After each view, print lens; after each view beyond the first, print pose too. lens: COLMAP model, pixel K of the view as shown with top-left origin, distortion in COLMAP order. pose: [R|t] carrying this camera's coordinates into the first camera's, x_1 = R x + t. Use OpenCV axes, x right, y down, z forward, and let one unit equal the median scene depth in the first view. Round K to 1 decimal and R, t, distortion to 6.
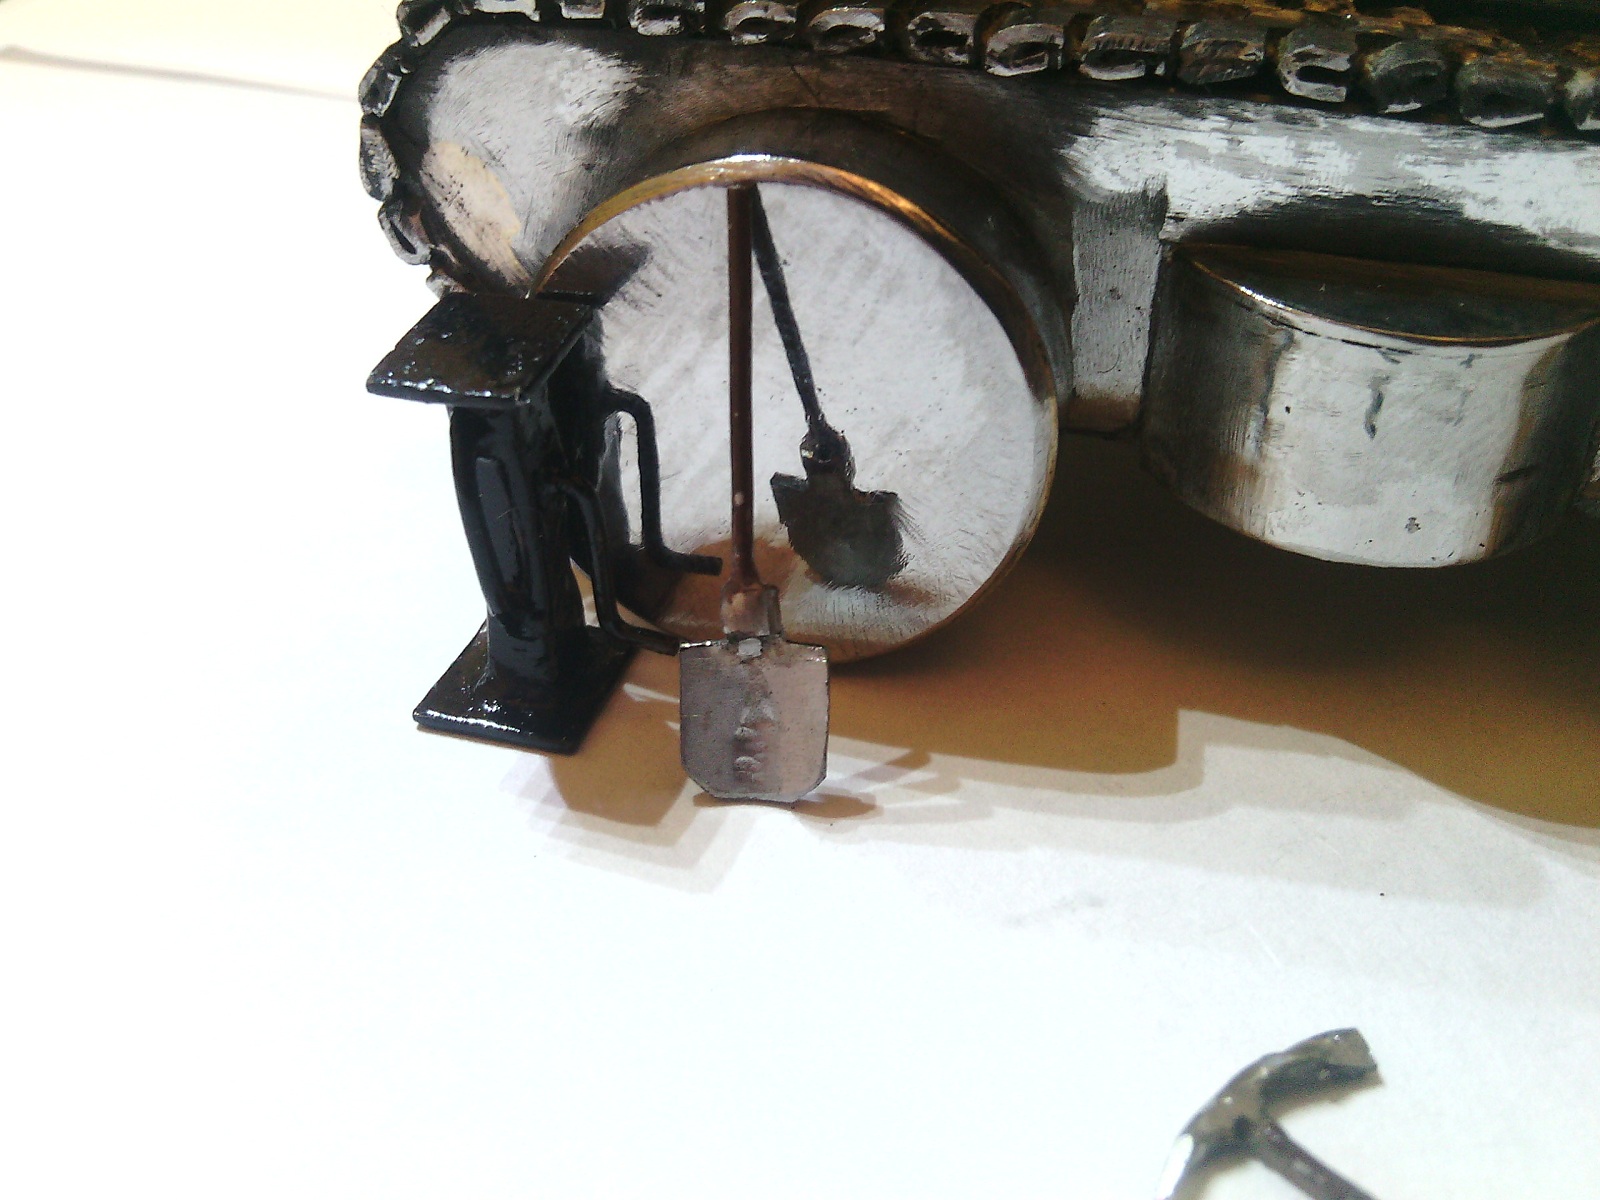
lens RADIAL K [[1524.3, 0, 796.3], [0, 1524.3, 599.1], [0, 0, 1]] dist [0.067610, -0.247201]
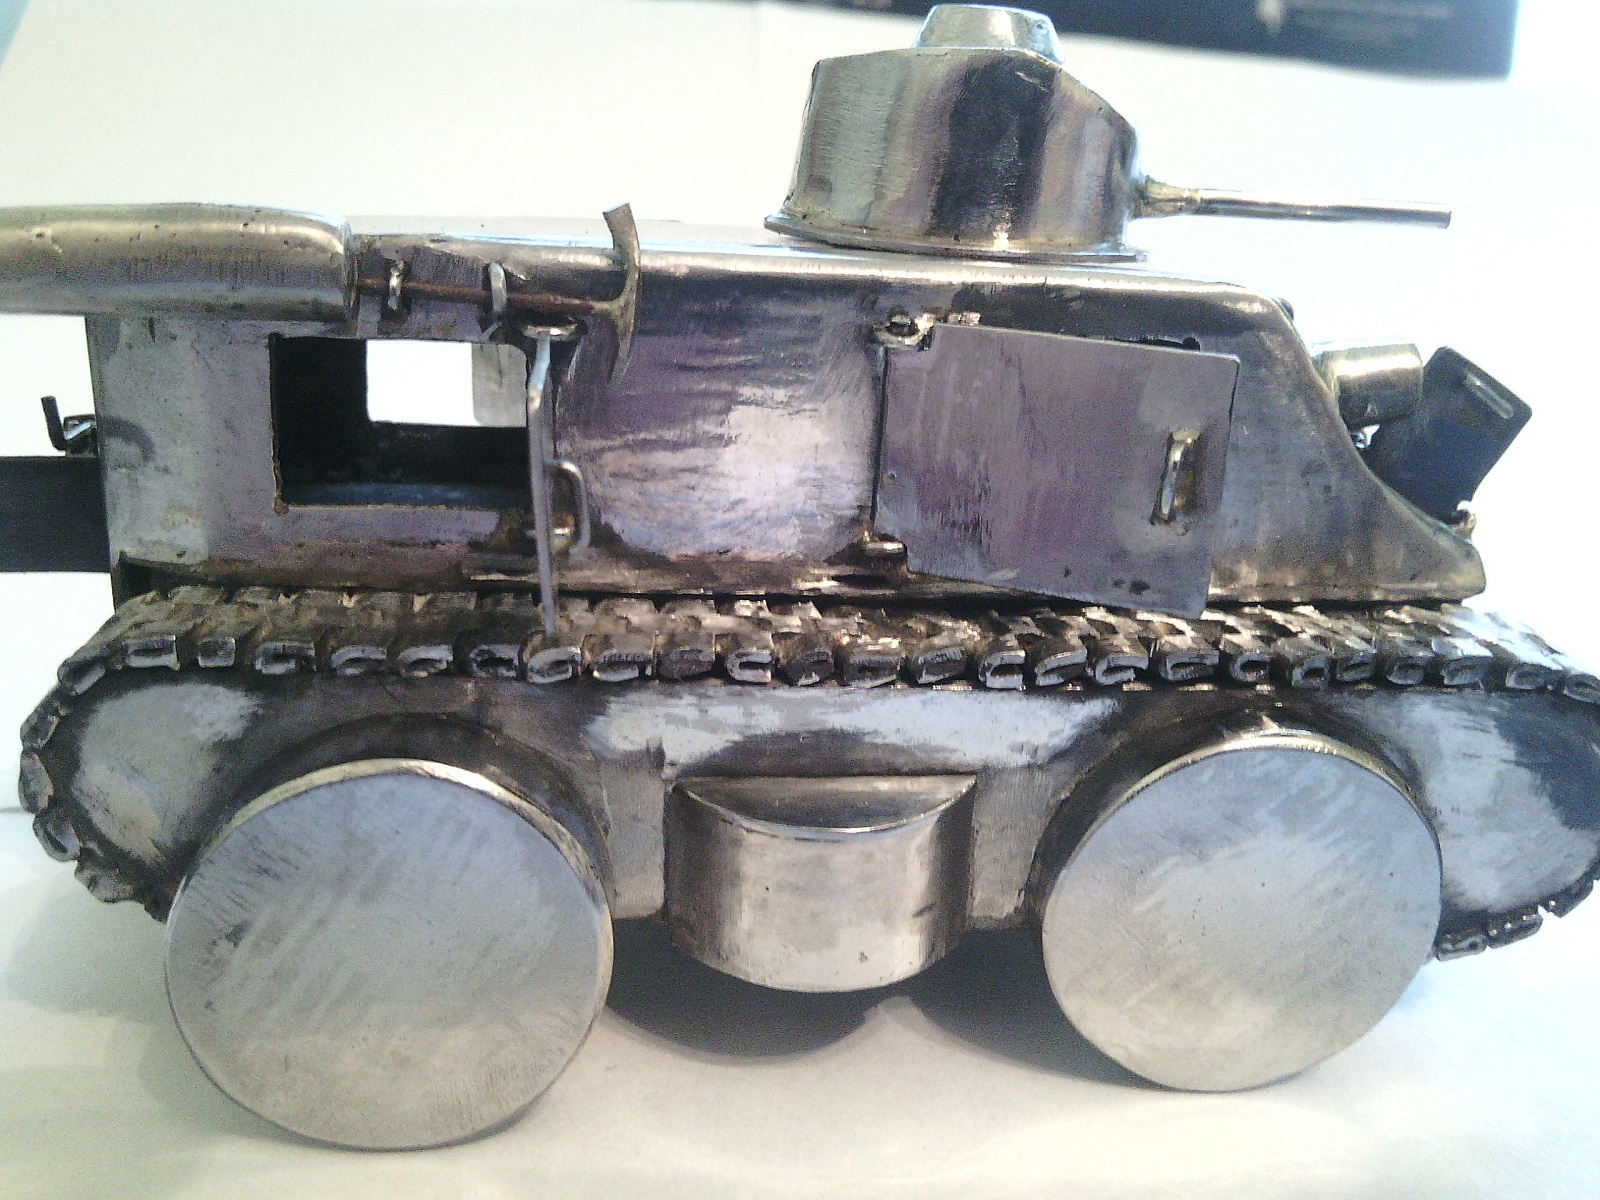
lens RADIAL K [[1524.3, 0, 796.3], [0, 1524.3, 599.1], [0, 0, 1]] dist [0.067610, -0.247201]
pose [[0.935089, -0.071640, 0.347098, -0.126397], [0.167066, 0.952821, -0.253419, -0.015923], [-0.312567, 0.294958, 0.902941, -0.367524]]
